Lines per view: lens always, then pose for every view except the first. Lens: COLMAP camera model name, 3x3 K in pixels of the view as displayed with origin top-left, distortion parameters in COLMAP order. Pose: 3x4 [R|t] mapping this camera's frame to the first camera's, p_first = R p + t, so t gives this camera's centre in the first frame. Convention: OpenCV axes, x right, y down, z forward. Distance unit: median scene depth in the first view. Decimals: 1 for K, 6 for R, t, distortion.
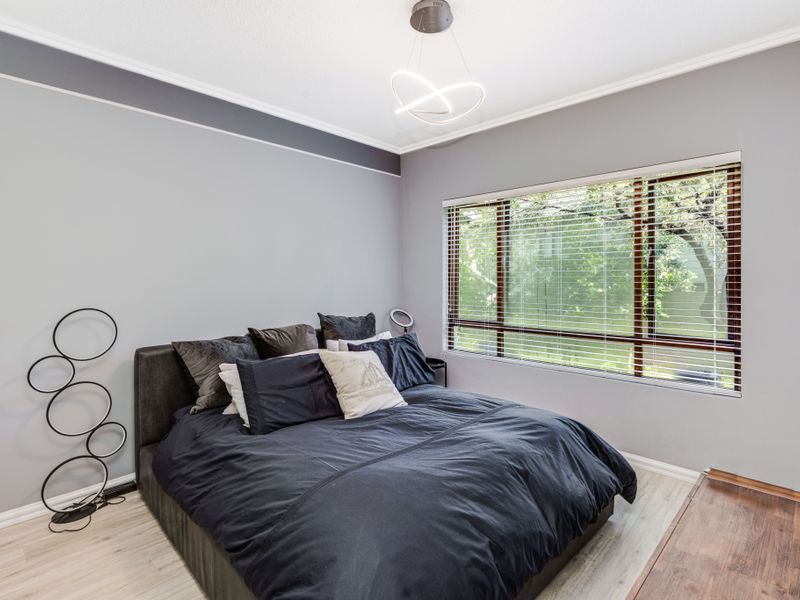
lens RADIAL K [[391.2, 0, 427.4], [0, 391.2, 300.8], [0, 0, 1]] dist [-0.049427, 0.000171]
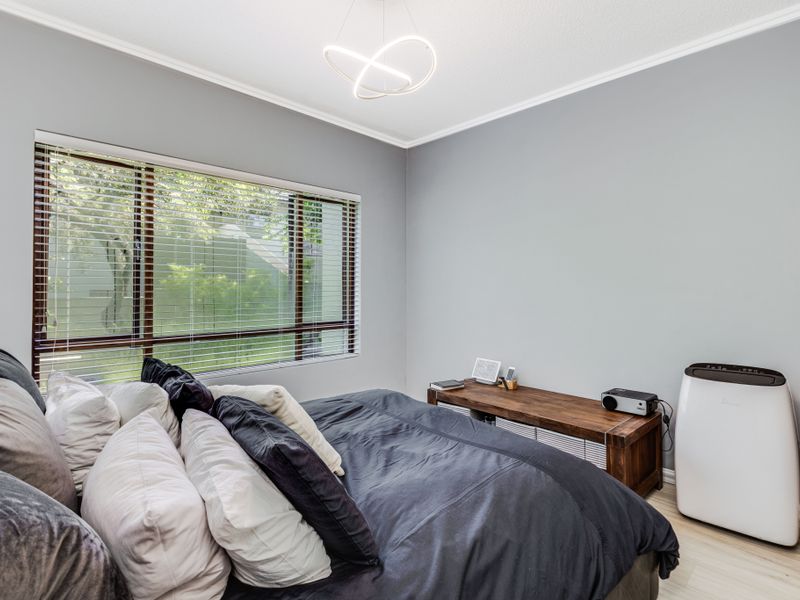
lens RADIAL K [[396.8, 0, 399.0], [0, 396.8, 297.9], [0, 0, 1]] dist [-0.000946, 0.000217]
pose [[0.068626, -0.038083, 0.996915, -0.732590], [0.032035, 0.998840, 0.035951, -0.031899], [-0.997128, 0.029469, 0.069766, 0.683091]]
